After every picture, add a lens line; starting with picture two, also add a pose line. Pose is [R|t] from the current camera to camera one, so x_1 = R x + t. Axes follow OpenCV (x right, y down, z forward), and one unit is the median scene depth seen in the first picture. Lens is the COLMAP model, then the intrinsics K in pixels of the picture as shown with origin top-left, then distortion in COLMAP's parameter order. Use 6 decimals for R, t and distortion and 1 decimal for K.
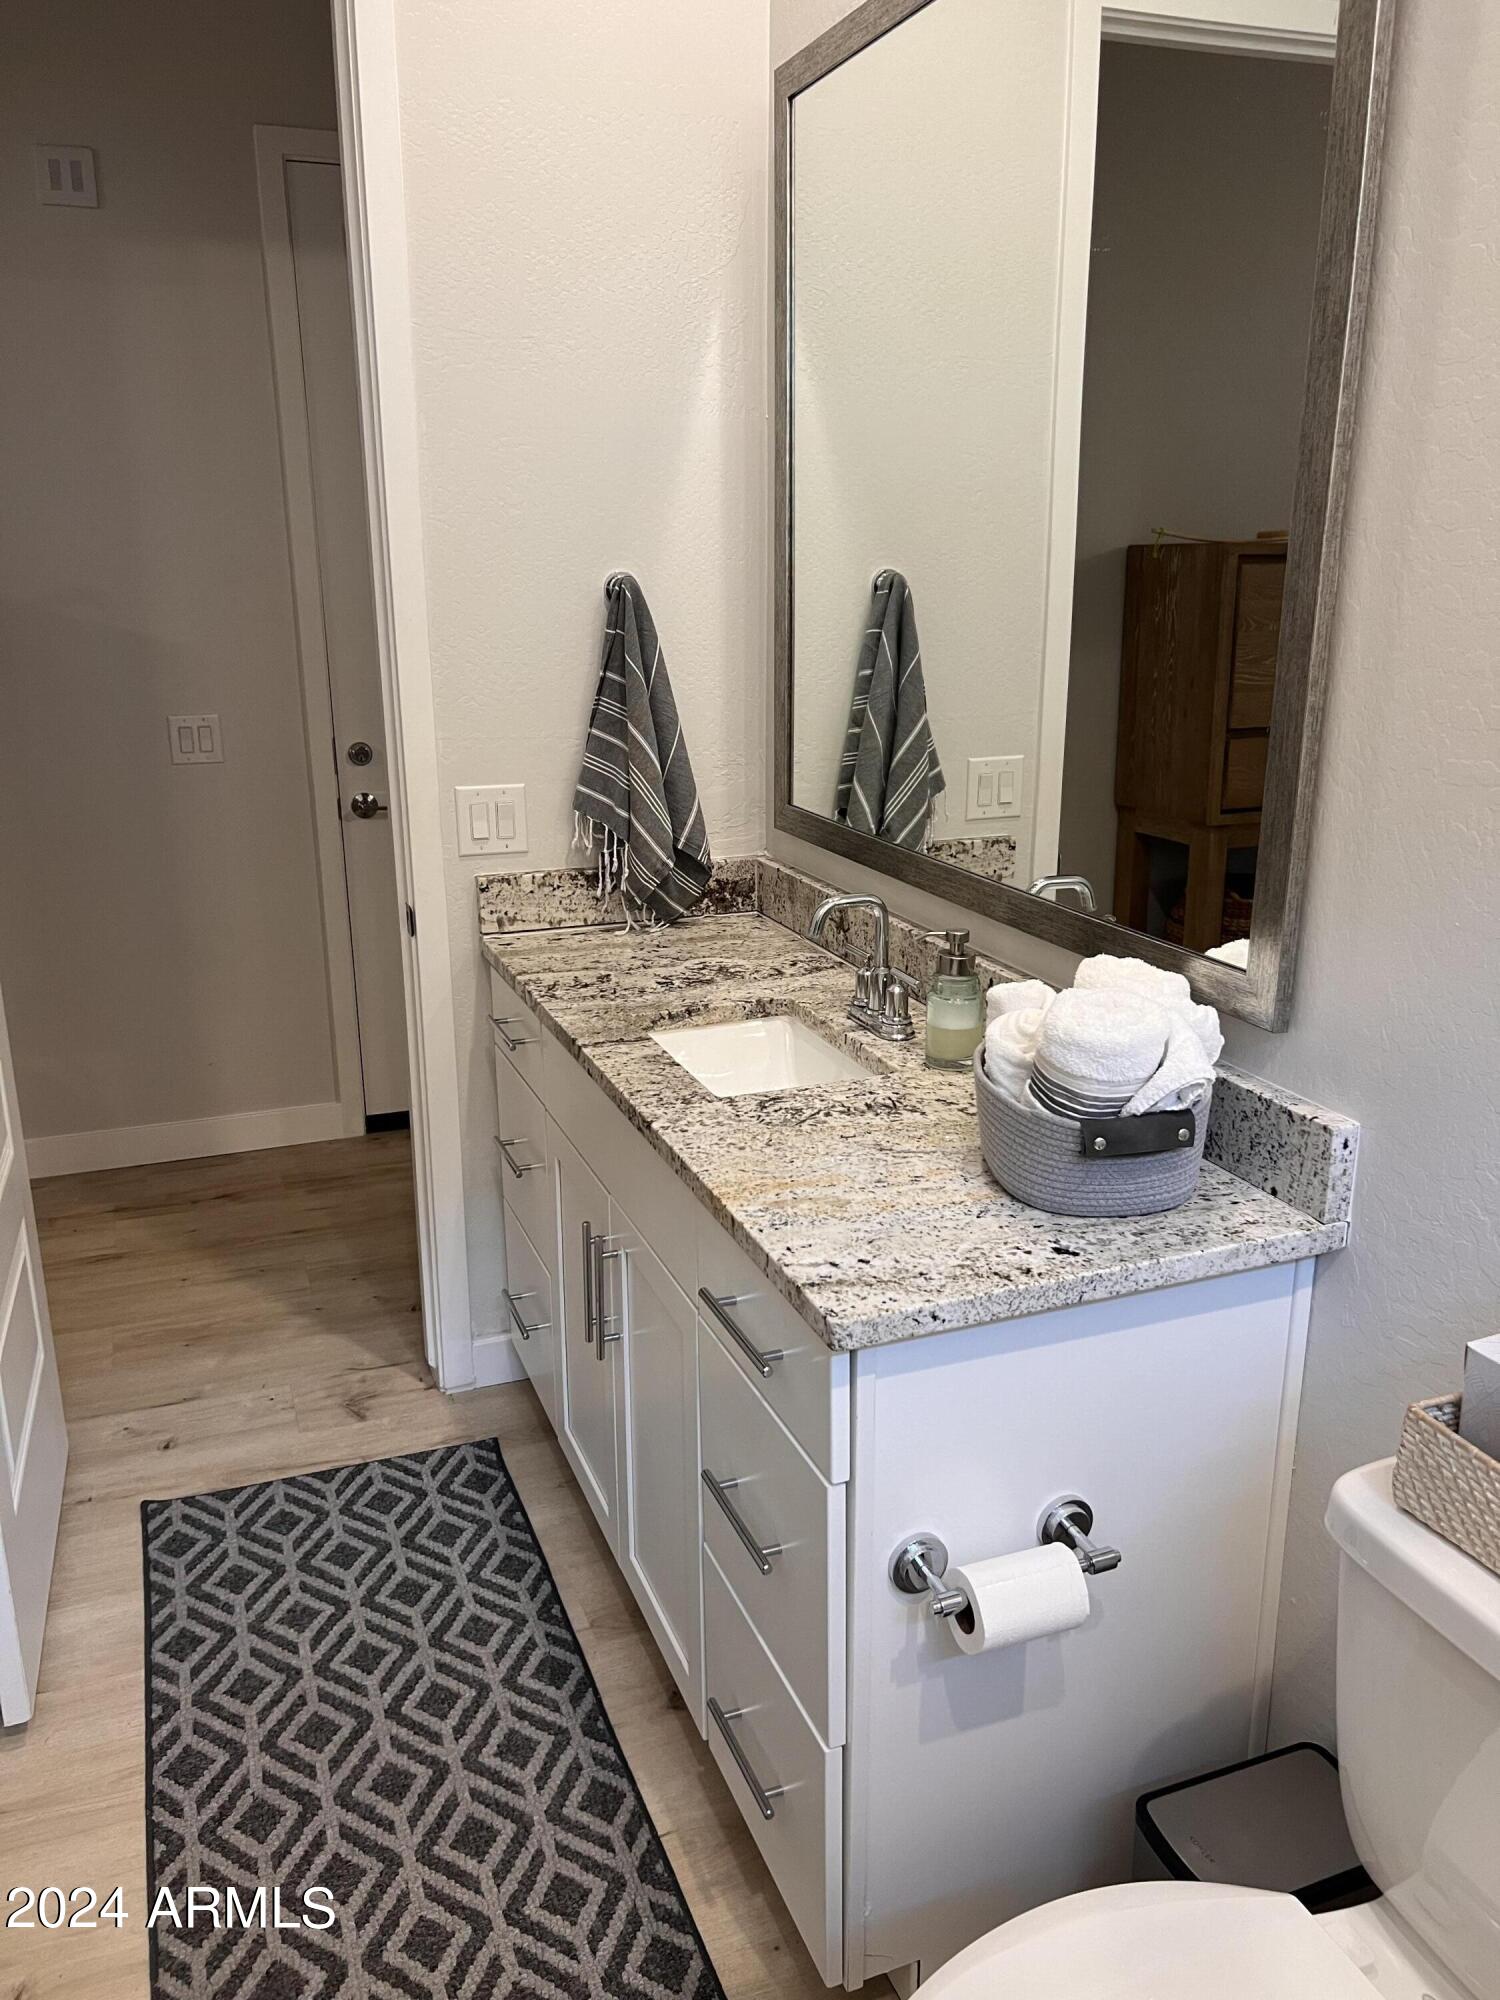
lens RADIAL K [[1504.5, 0, 748.1], [0, 1504.5, 993.9], [0, 0, 1]] dist [0.045713, -0.048071]
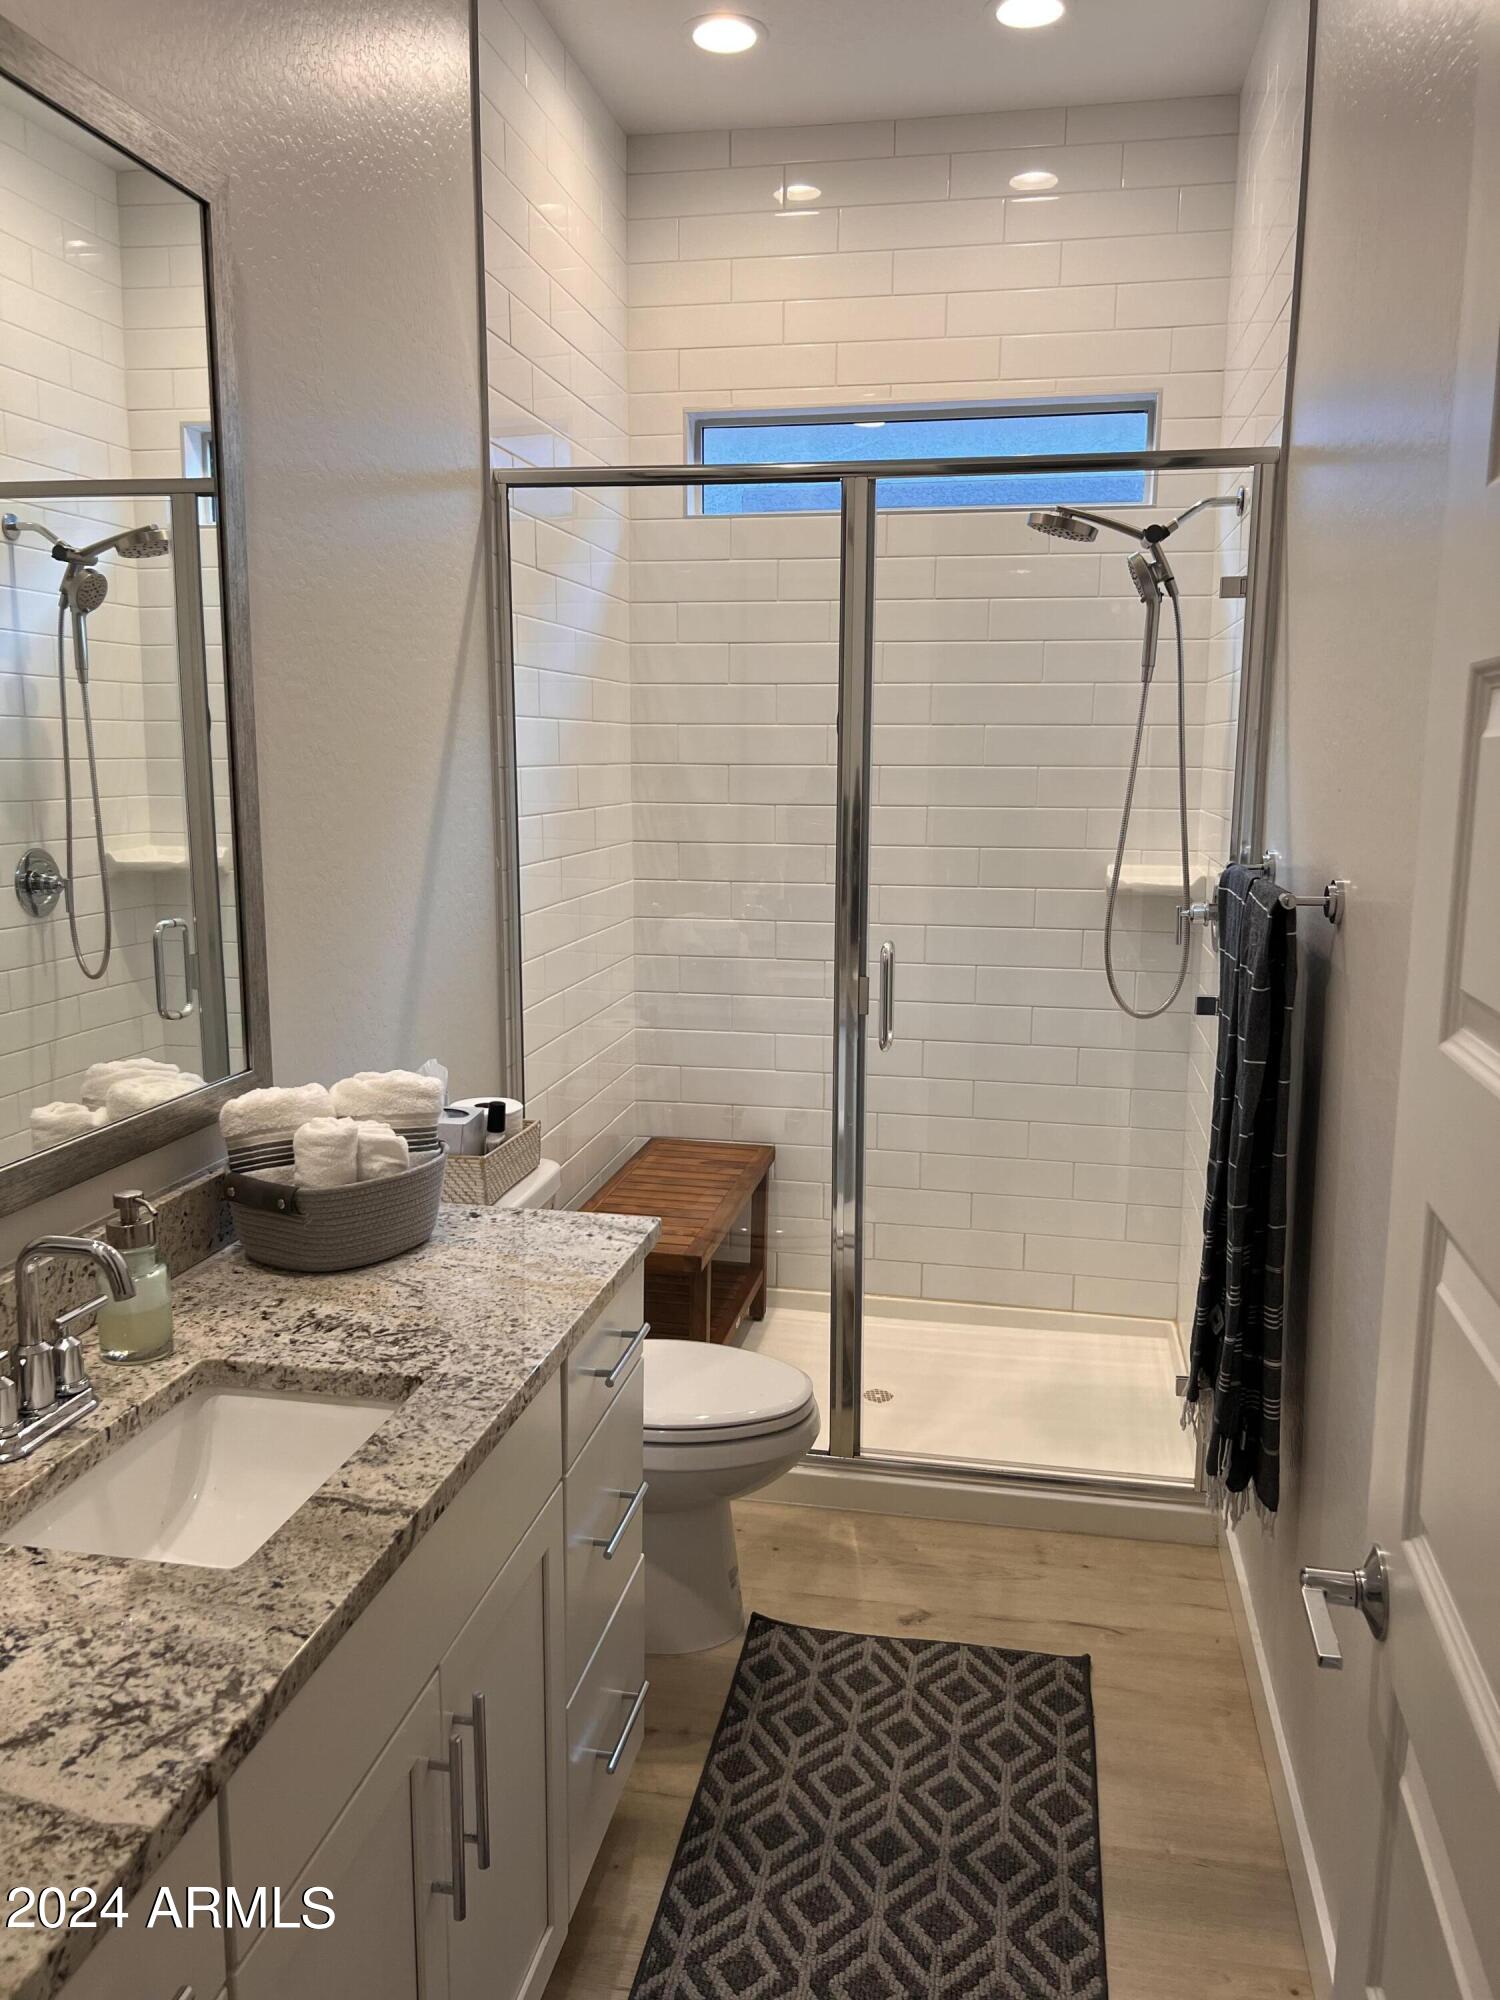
lens RADIAL K [[1504.5, 0, 751.2], [0, 1504.5, 1001.6], [0, 0, 1]] dist [0.045713, -0.048071]
pose [[-0.845835, -0.087248, 0.526262, -0.625764], [0.144106, 0.912484, 0.382893, -0.439453], [-0.513612, 0.399702, -0.759237, 1.520391]]
